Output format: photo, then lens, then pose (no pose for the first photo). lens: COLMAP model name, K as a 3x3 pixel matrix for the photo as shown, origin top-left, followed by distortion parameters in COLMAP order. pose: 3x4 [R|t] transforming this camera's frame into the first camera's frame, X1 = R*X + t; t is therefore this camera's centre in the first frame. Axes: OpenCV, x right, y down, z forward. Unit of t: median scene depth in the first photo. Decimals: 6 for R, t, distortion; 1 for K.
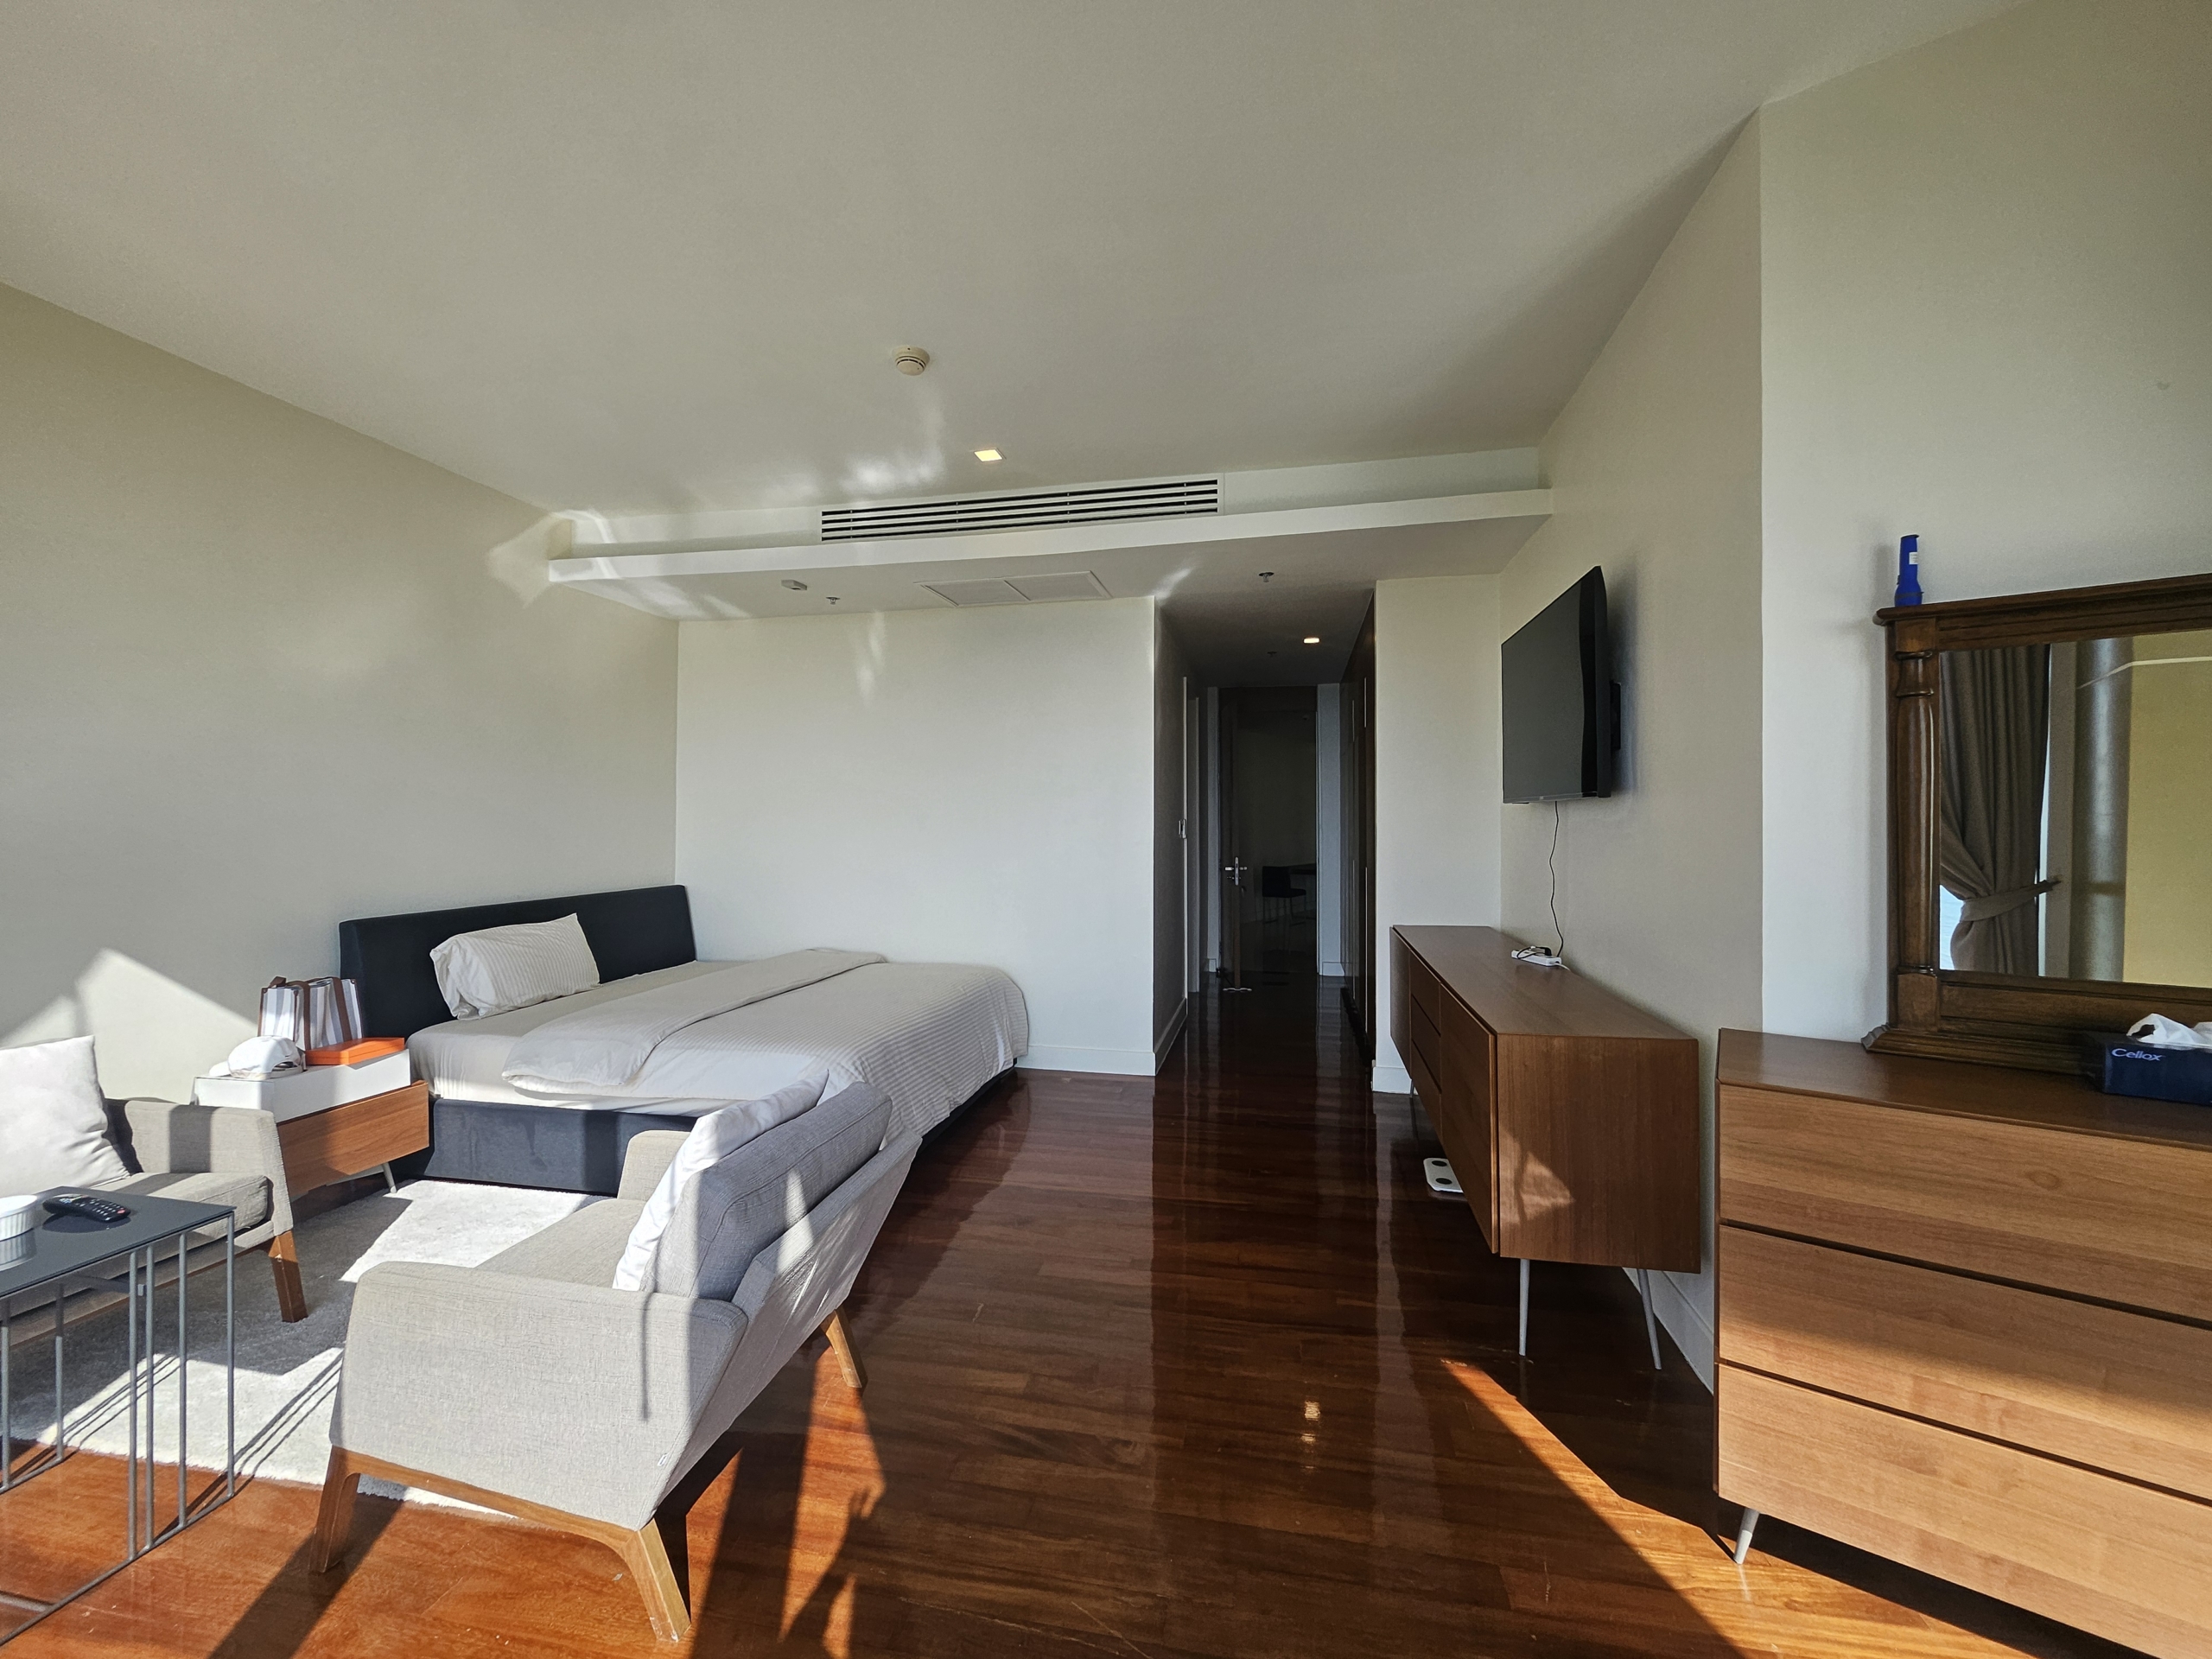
lens RADIAL K [[875.7, 0, 1141.4], [0, 875.7, 821.3], [0, 0, 1]] dist [-0.048466, 0.006574]
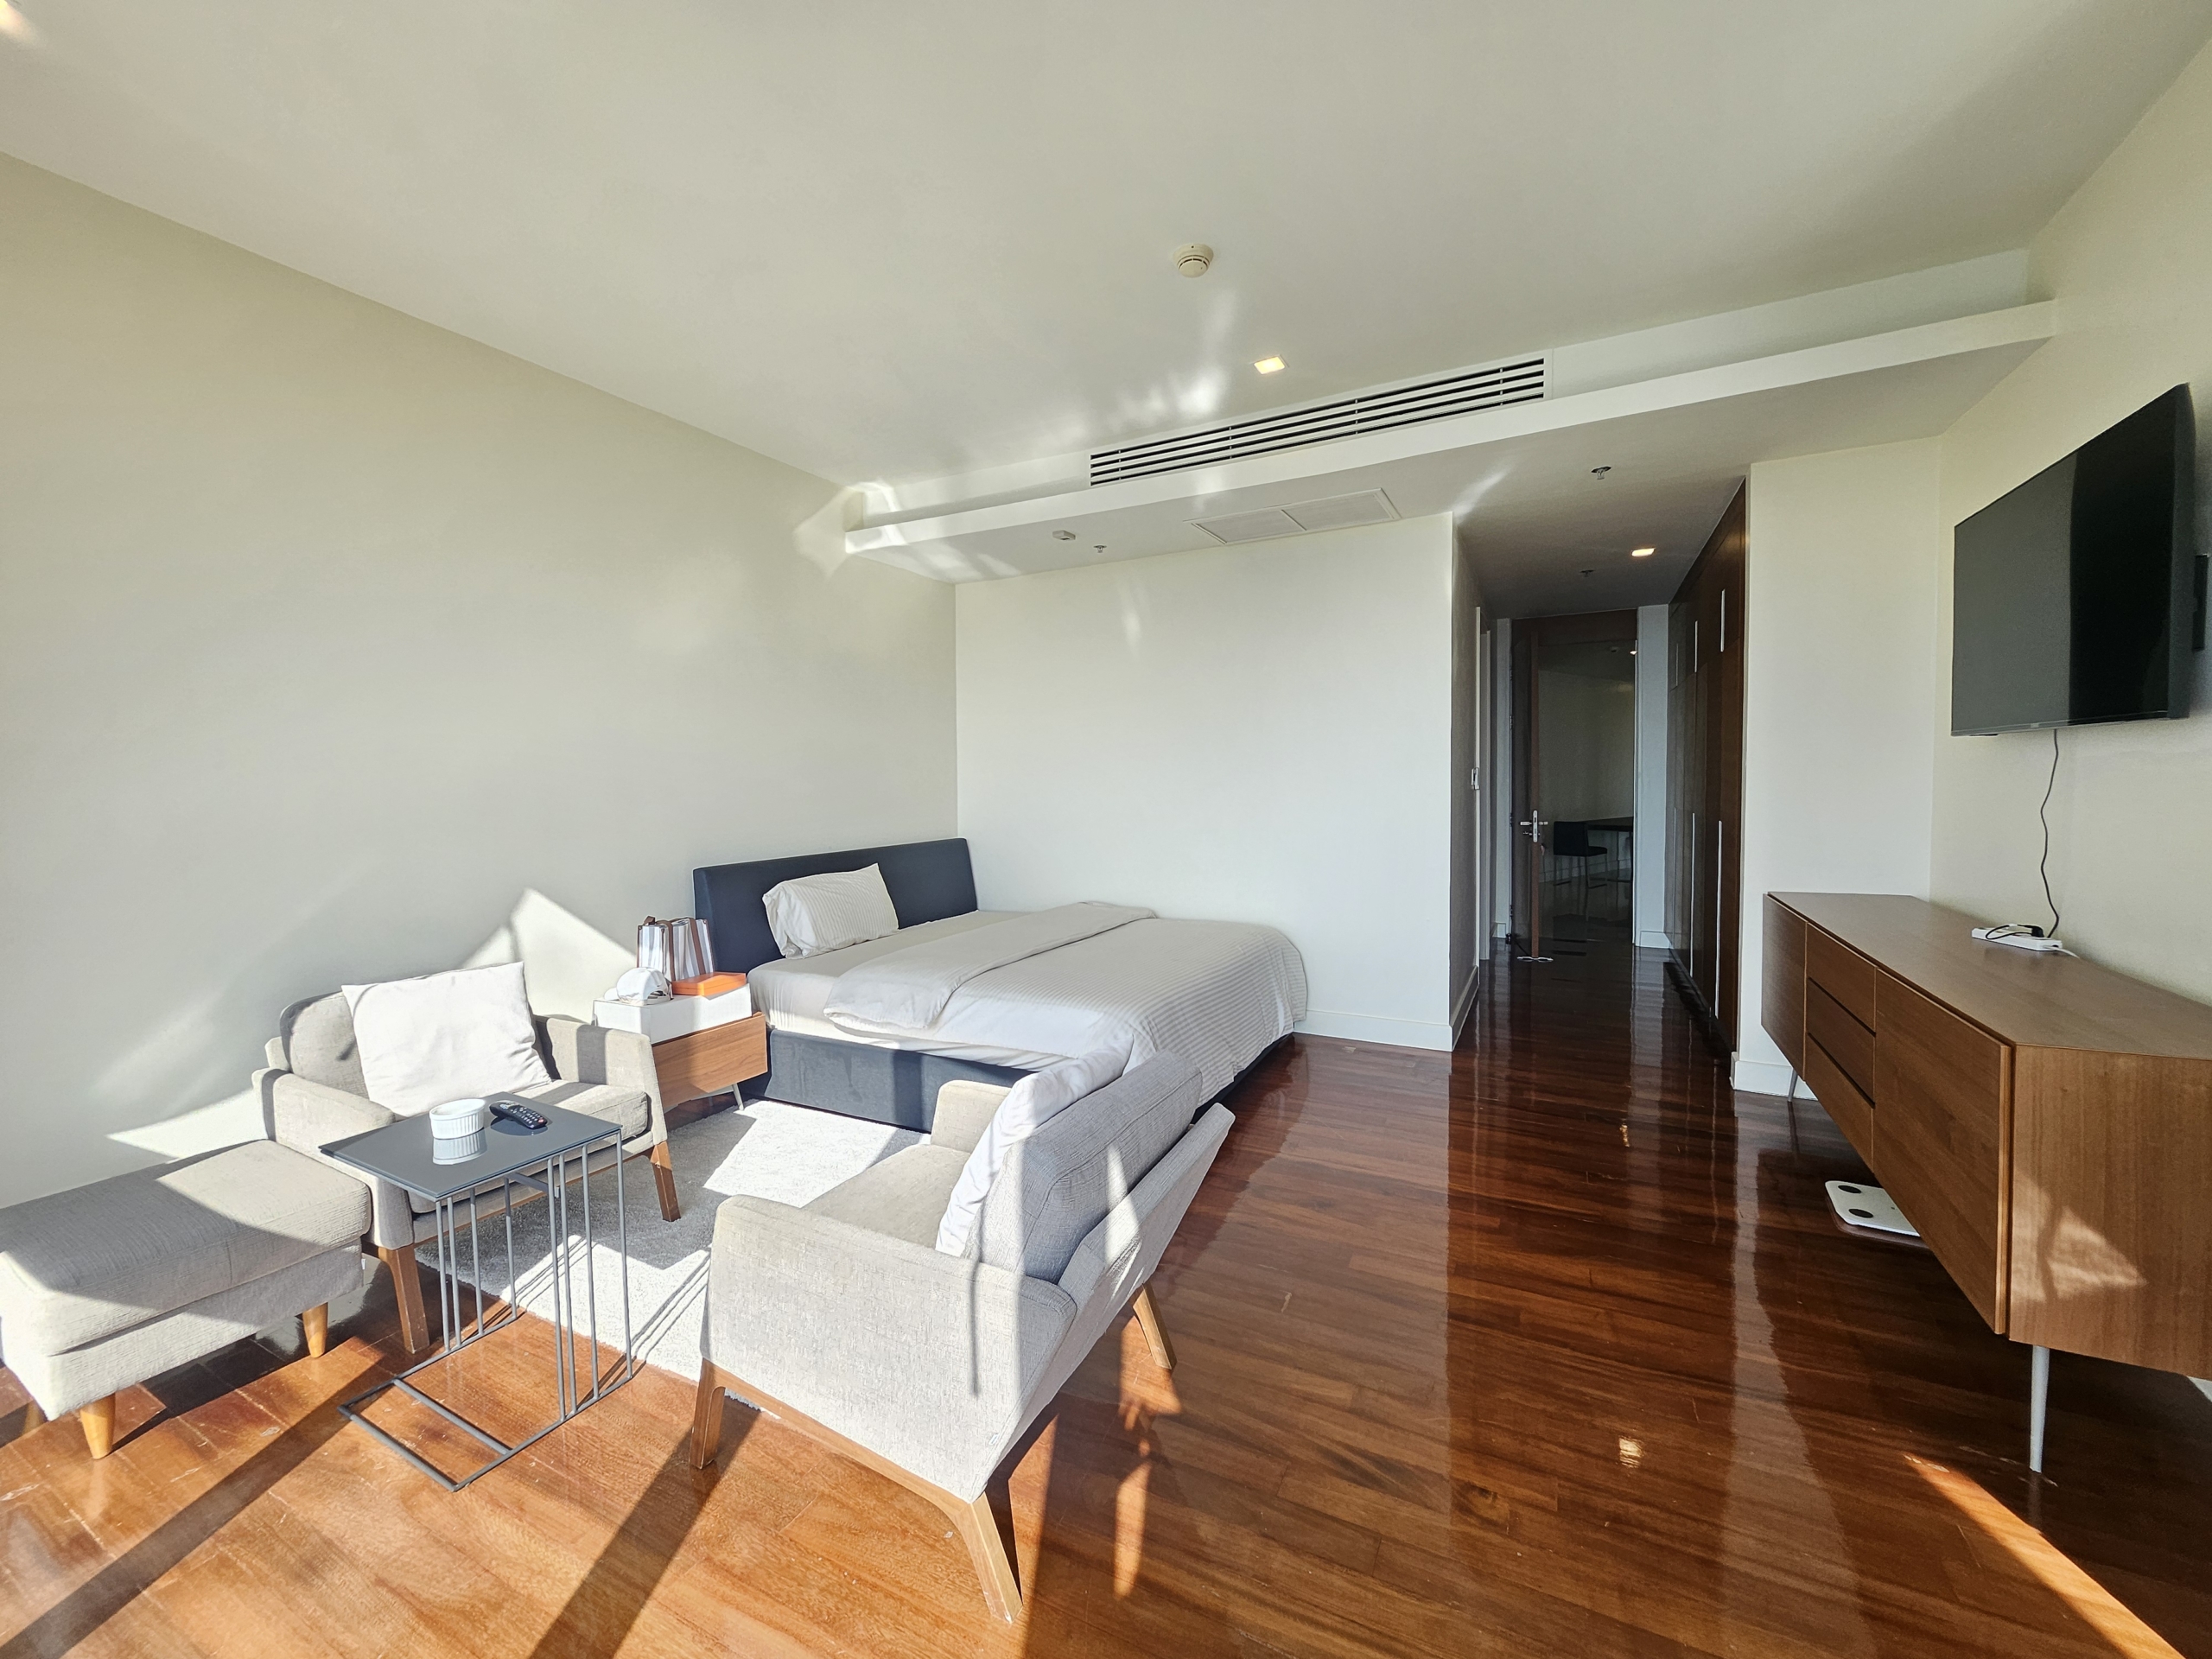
lens RADIAL K [[880.3, 0, 1106.0], [0, 880.3, 829.5], [0, 0, 1]] dist [-0.065739, 0.007807]
pose [[0.950287, 0.003346, -0.311356, -0.085792], [0.015369, 0.998219, 0.057635, 0.010327], [0.310995, -0.059555, 0.948544, 0.095642]]
